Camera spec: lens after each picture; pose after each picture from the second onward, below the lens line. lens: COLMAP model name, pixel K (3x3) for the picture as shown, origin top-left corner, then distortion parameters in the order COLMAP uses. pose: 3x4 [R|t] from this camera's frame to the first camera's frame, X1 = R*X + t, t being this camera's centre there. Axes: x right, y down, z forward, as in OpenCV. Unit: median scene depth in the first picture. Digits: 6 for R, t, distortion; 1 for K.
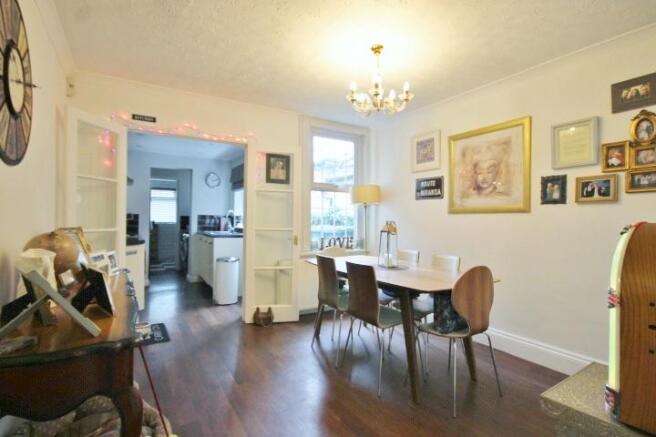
lens RADIAL K [[311.2, 0, 324.7], [0, 311.2, 217.8], [0, 0, 1]] dist [0.000890, 0.000525]
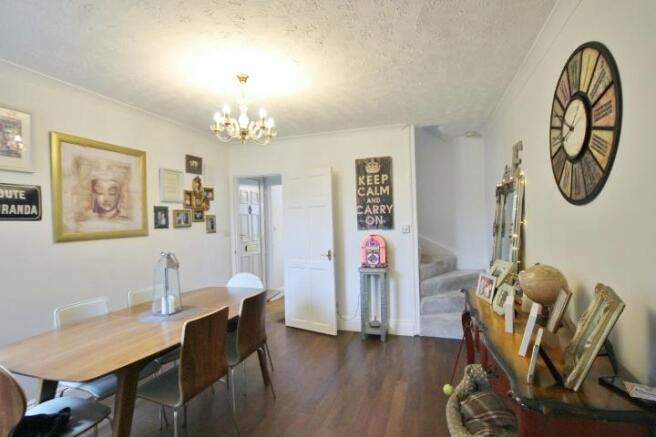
lens RADIAL K [[311.2, 0, 333.6], [0, 311.2, 218.5], [0, 0, 1]] dist [0.000890, 0.000525]
pose [[-0.650433, 0.008280, 0.759518, -0.577535], [0.018794, 0.999810, 0.005195, -0.064592], [-0.759331, 0.017653, -0.650465, 1.066601]]
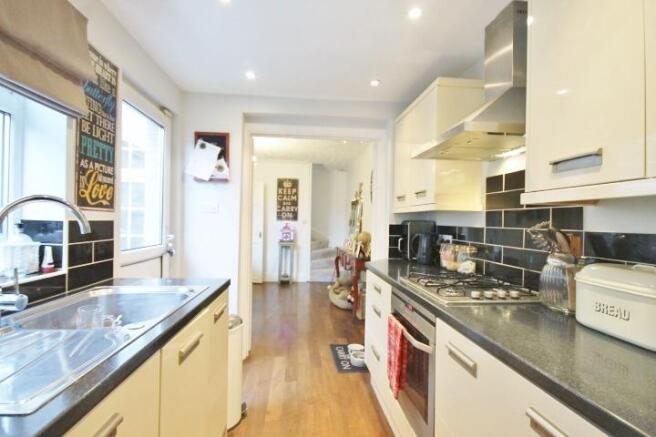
lens RADIAL K [[311.2, 0, 326.4], [0, 311.2, 217.6], [0, 0, 1]] dist [0.000890, 0.000525]
pose [[-0.897084, -0.026113, 0.441087, -0.901493], [-0.030153, 0.999543, -0.002151, -0.035764], [-0.440829, -0.015230, -0.897462, 1.889595]]
